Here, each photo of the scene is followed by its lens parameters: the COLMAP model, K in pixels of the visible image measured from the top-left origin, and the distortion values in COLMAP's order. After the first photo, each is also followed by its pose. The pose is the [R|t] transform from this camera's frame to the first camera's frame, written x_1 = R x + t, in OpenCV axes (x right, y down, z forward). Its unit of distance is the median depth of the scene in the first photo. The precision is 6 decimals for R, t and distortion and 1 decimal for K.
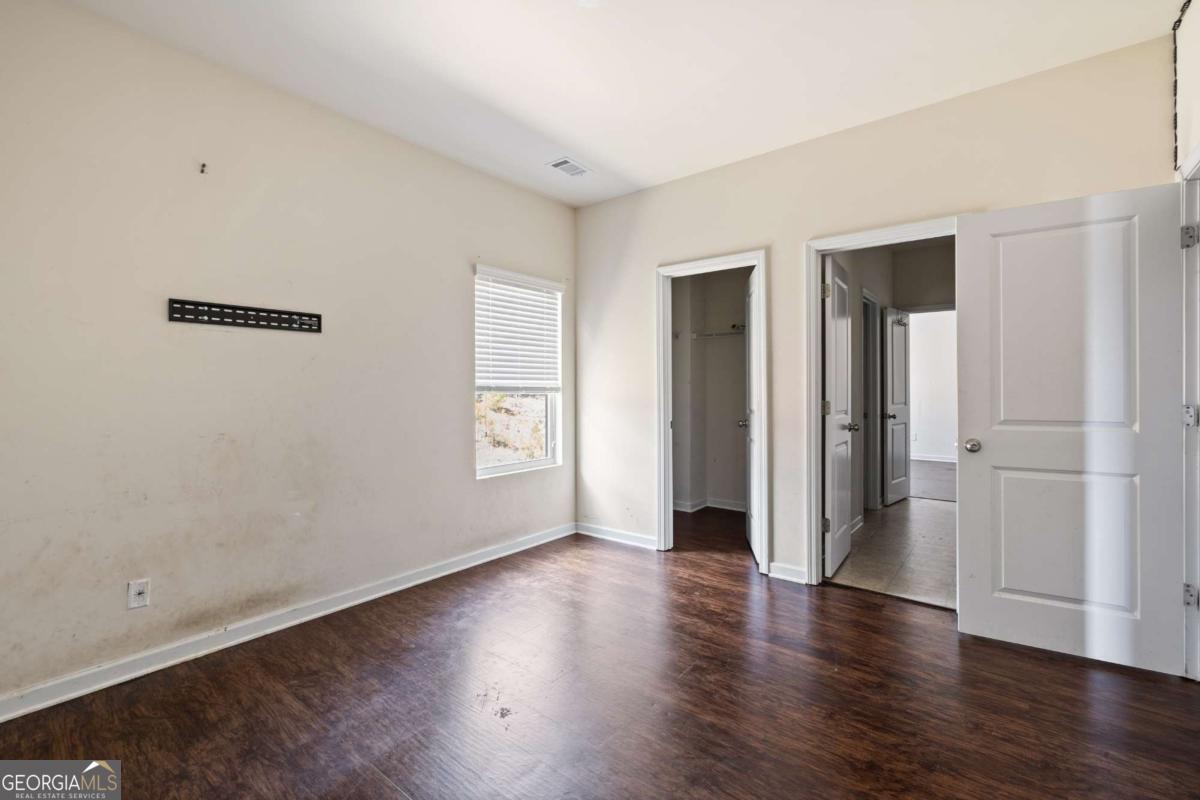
lens RADIAL K [[511.0, 0, 594.8], [0, 511.0, 390.5], [0, 0, 1]] dist [-0.000265, -0.000118]
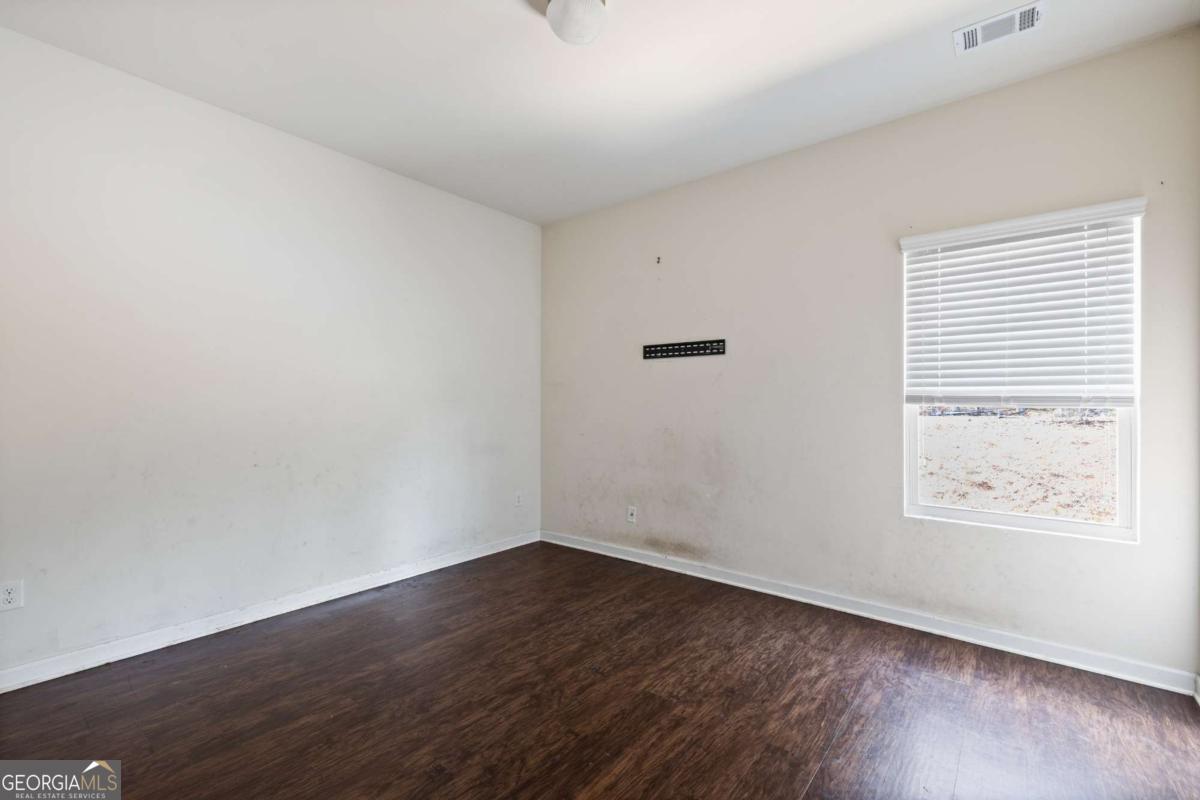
lens RADIAL K [[519.1, 0, 600.0], [0, 519.1, 400.0], [0, 0, 1]] dist [0.000102, 0.000112]
pose [[0.005239, 0.000625, -0.999986, 0.748396], [-0.004385, 0.999990, 0.000602, -0.001221], [0.999977, 0.004381, 0.005242, 0.720302]]
